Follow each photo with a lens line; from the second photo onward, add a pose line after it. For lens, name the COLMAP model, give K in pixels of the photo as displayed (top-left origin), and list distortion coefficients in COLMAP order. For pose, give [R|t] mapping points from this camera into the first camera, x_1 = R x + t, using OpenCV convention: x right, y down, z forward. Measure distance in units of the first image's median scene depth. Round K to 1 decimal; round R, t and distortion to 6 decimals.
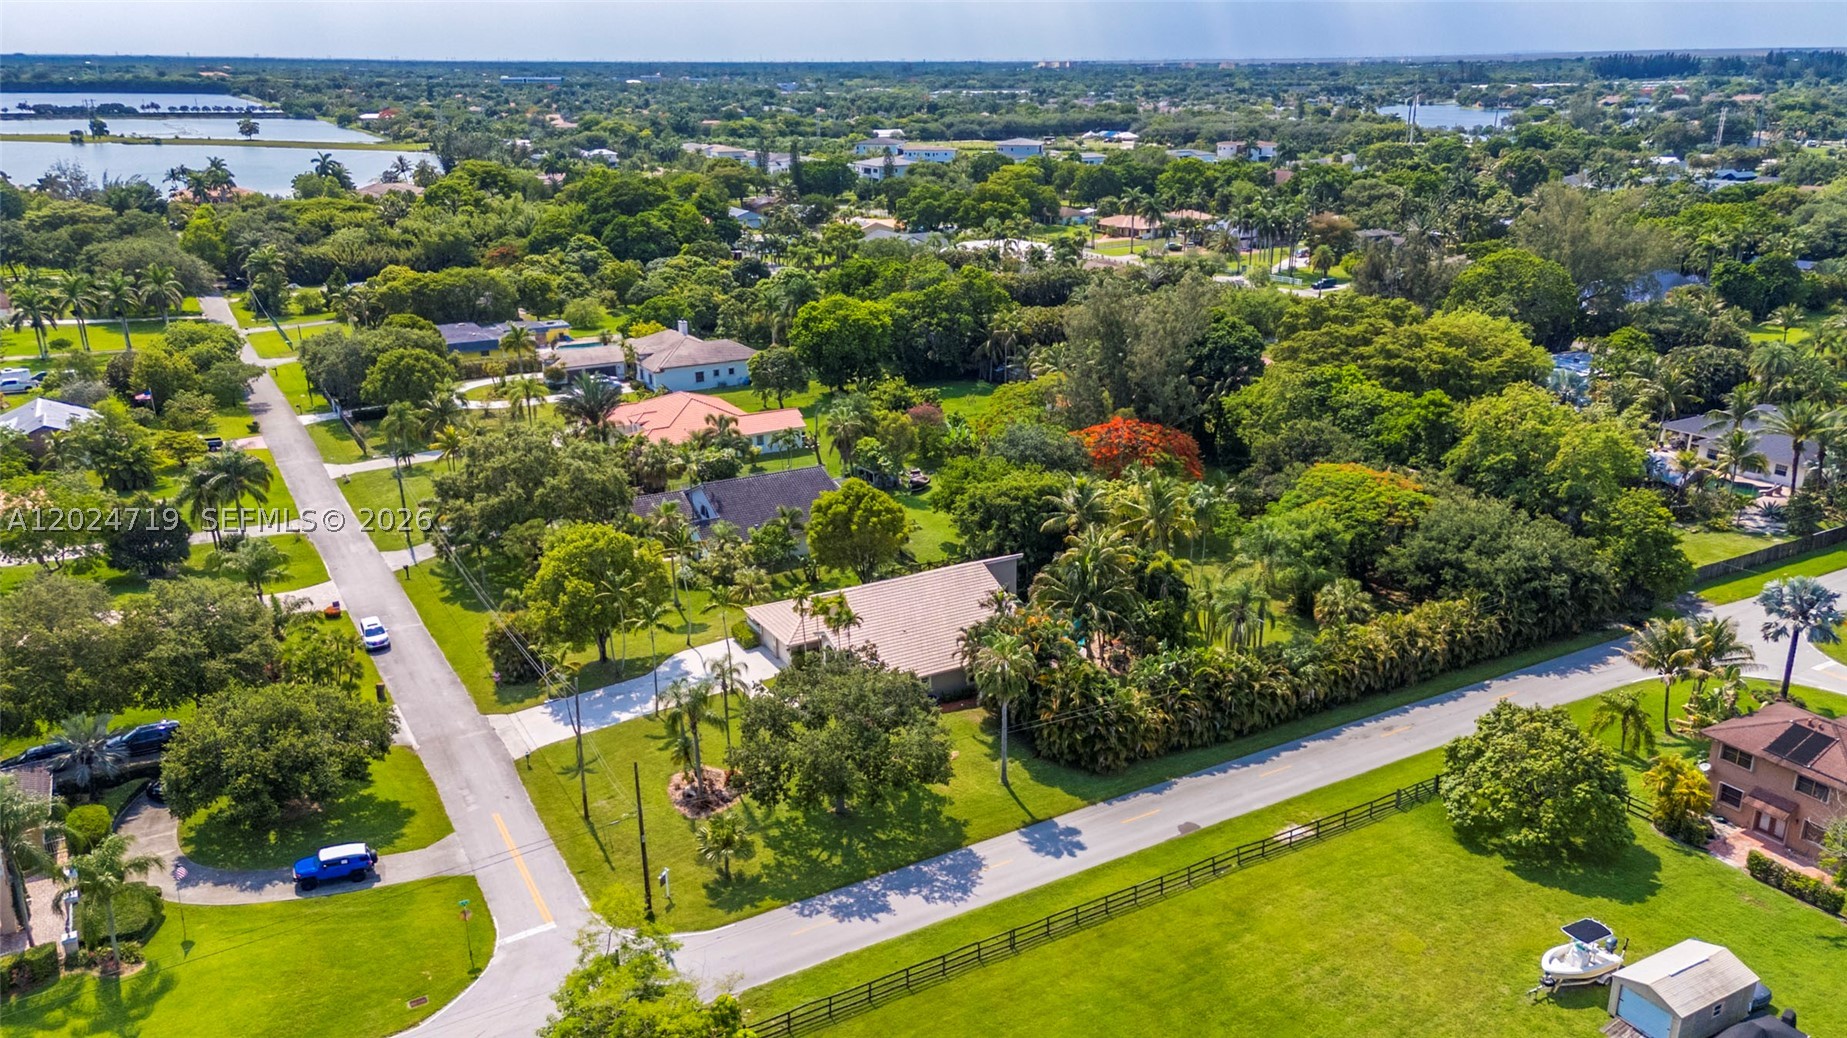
lens RADIAL K [[1367.5, 0, 925.9], [0, 1367.5, 520.4], [0, 0, 1]] dist [0.069314, 0.001954]
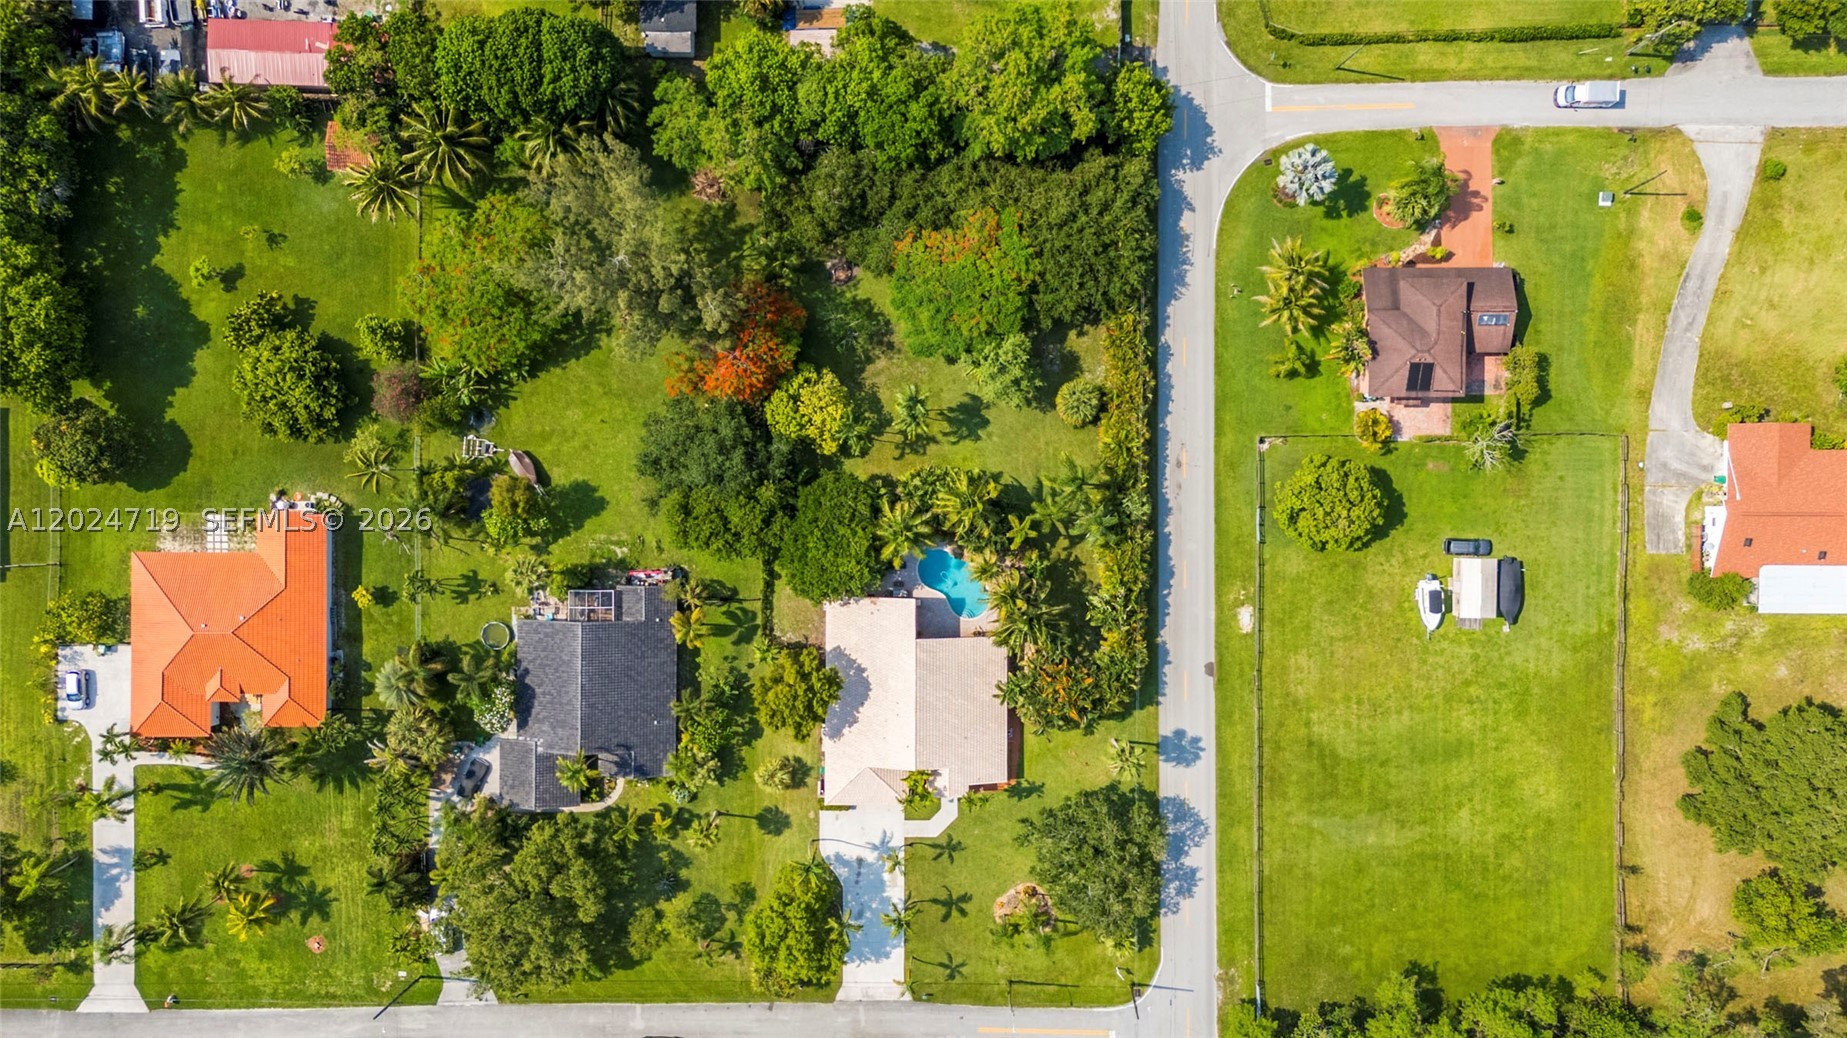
lens RADIAL K [[1356.1, 0, 923.9], [0, 1356.1, 486.8], [0, 0, 1]] dist [0.058393, -0.003809]
pose [[0.502336, -0.864515, -0.016499, 0.185234], [0.295264, 0.153569, 0.942993, -1.141598], [-0.812698, -0.478571, 0.332404, 0.669570]]
